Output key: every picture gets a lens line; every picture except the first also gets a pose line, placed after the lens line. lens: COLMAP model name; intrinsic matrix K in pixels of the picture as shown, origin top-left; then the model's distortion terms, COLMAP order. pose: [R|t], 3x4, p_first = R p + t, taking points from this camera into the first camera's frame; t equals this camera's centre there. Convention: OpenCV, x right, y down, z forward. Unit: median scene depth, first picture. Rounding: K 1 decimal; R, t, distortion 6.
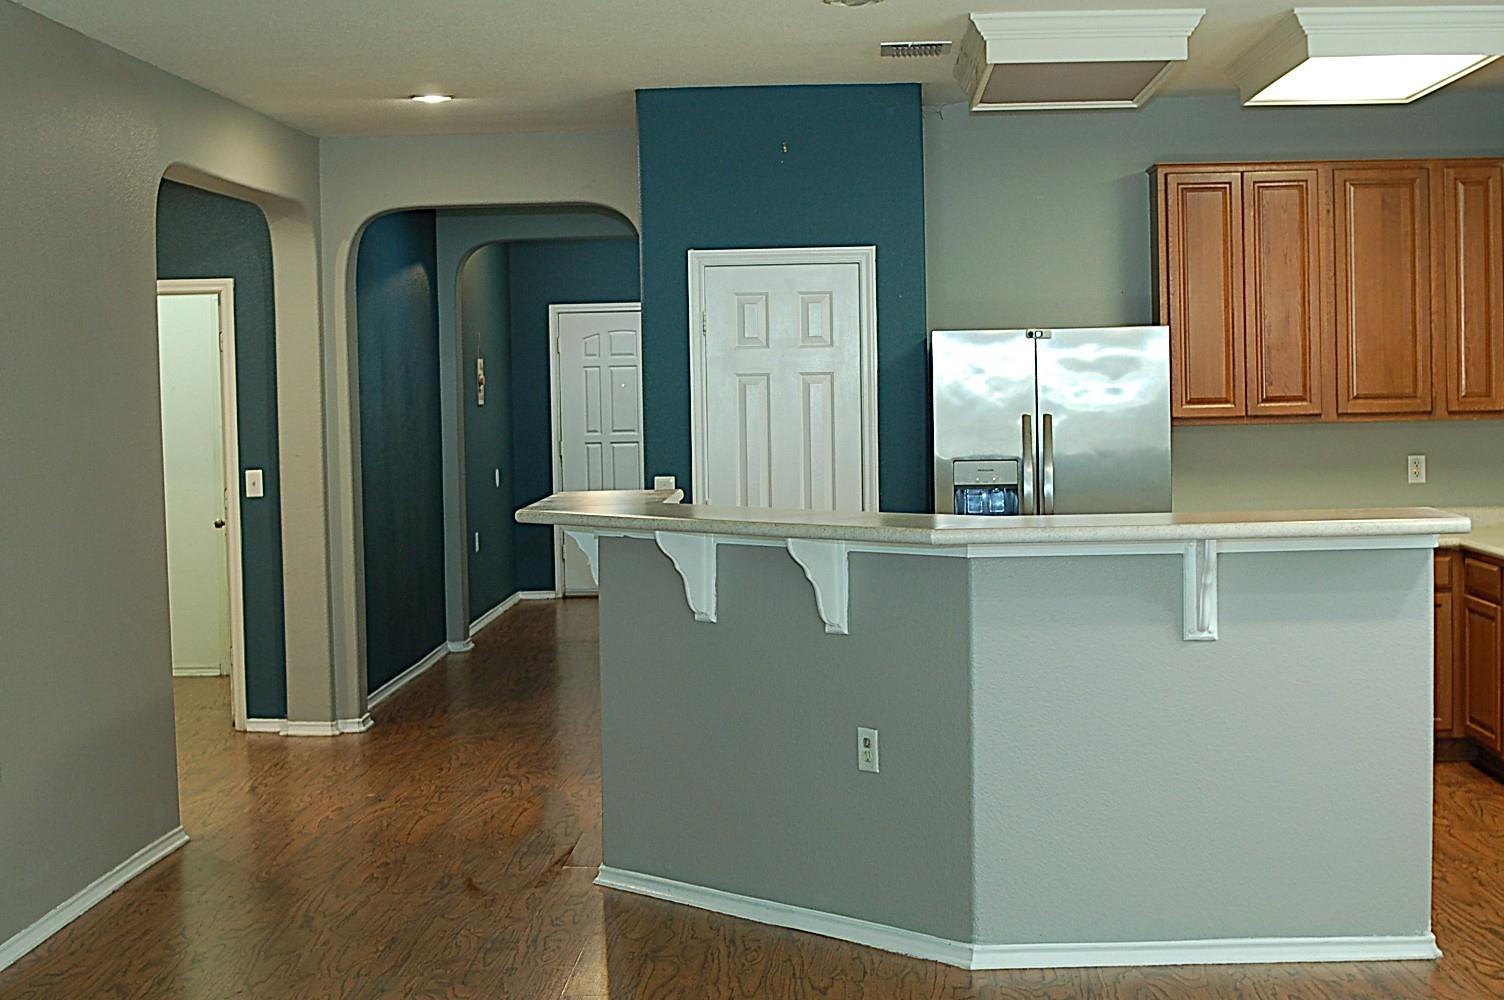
lens RADIAL K [[2256.7, 0, 764.9], [0, 2256.7, 494.4], [0, 0, 1]] dist [-0.130406, 0.000000]
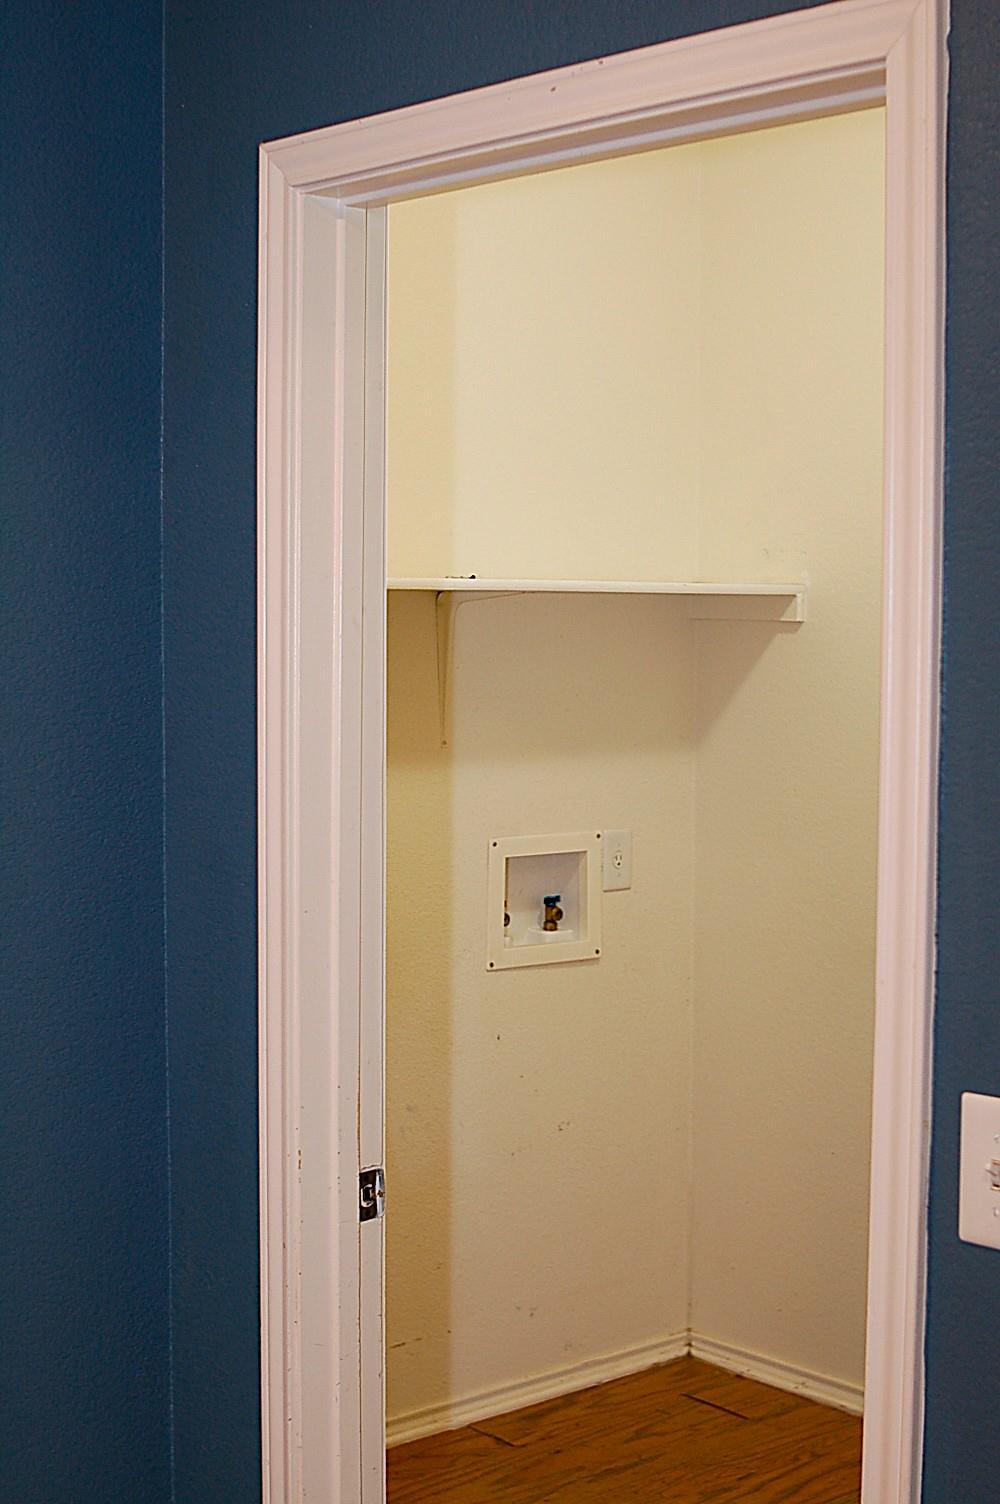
lens RADIAL K [[2256.7, 0, 504.1], [0, 2256.7, 753.3], [0, 0, 1]] dist [-0.130406, 0.000000]
pose [[0.687775, 0.073509, -0.722192, -0.155861], [-0.055140, 0.997276, 0.048995, -0.050899], [0.723826, 0.006124, 0.689955, 1.003714]]
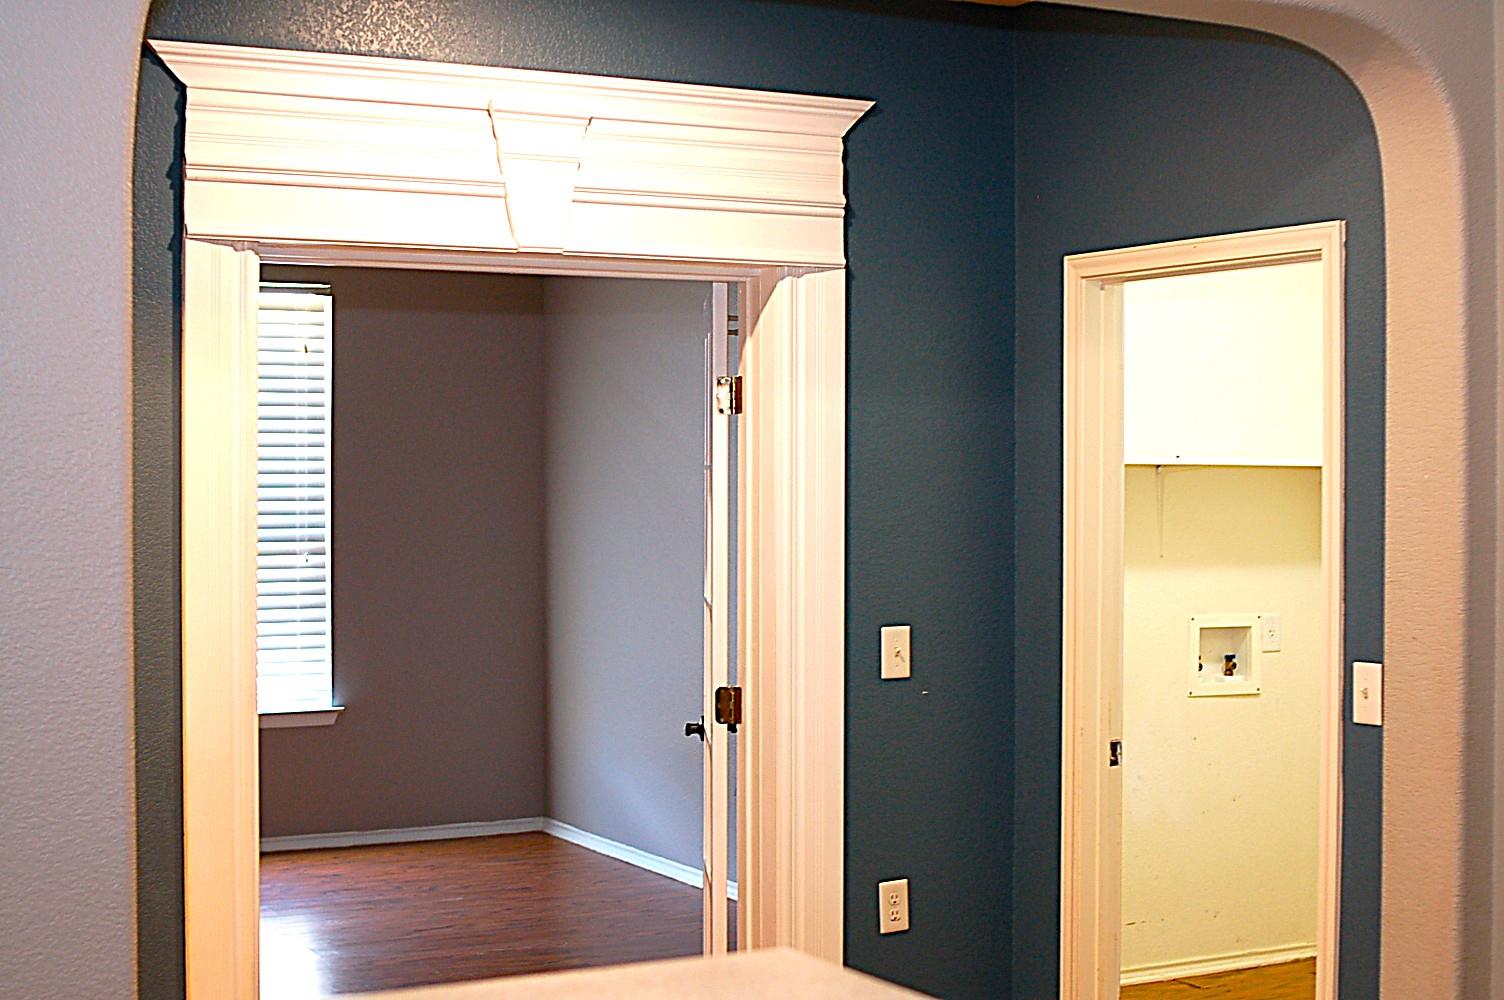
lens RADIAL K [[2256.7, 0, 742.8], [0, 2256.7, 496.3], [0, 0, 1]] dist [-0.130406, 0.000000]
pose [[0.509560, 0.028176, -0.859973, 0.092776], [-0.053385, 0.998573, 0.001084, -0.043149], [0.858777, 0.045357, 0.510338, 0.794689]]
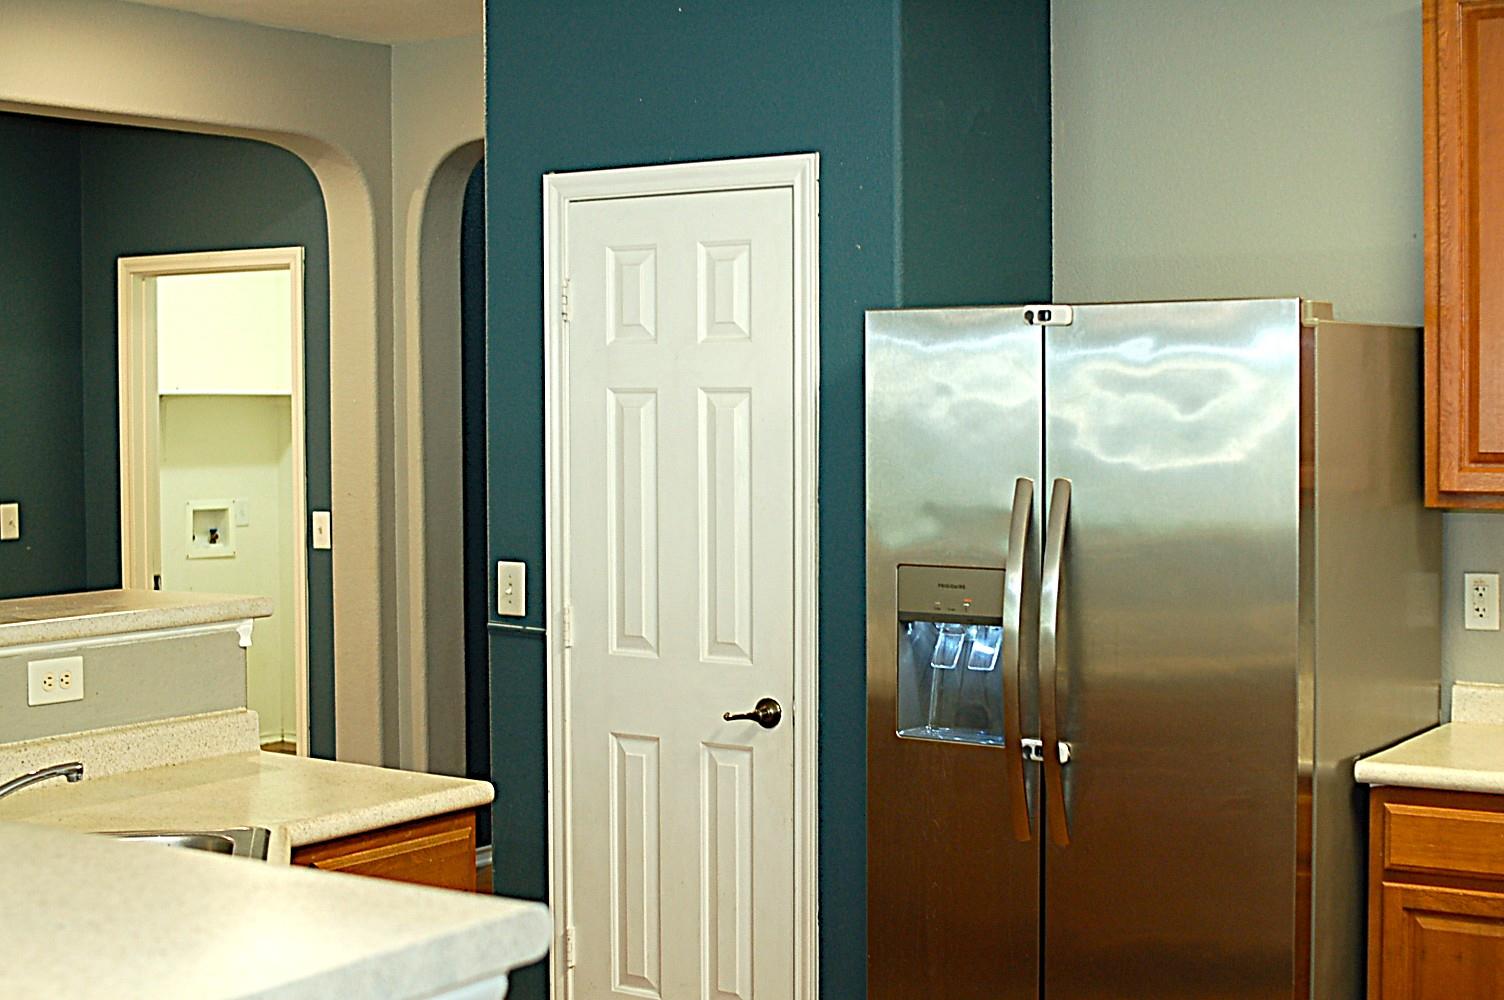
lens RADIAL K [[2256.7, 0, 750.0], [0, 2256.7, 504.3], [0, 0, 1]] dist [-0.130406, 0.000000]
pose [[0.850050, 0.039940, -0.525186, 0.317836], [-0.038047, 0.999172, 0.014404, -0.033860], [0.525326, 0.007738, 0.850866, 0.535314]]
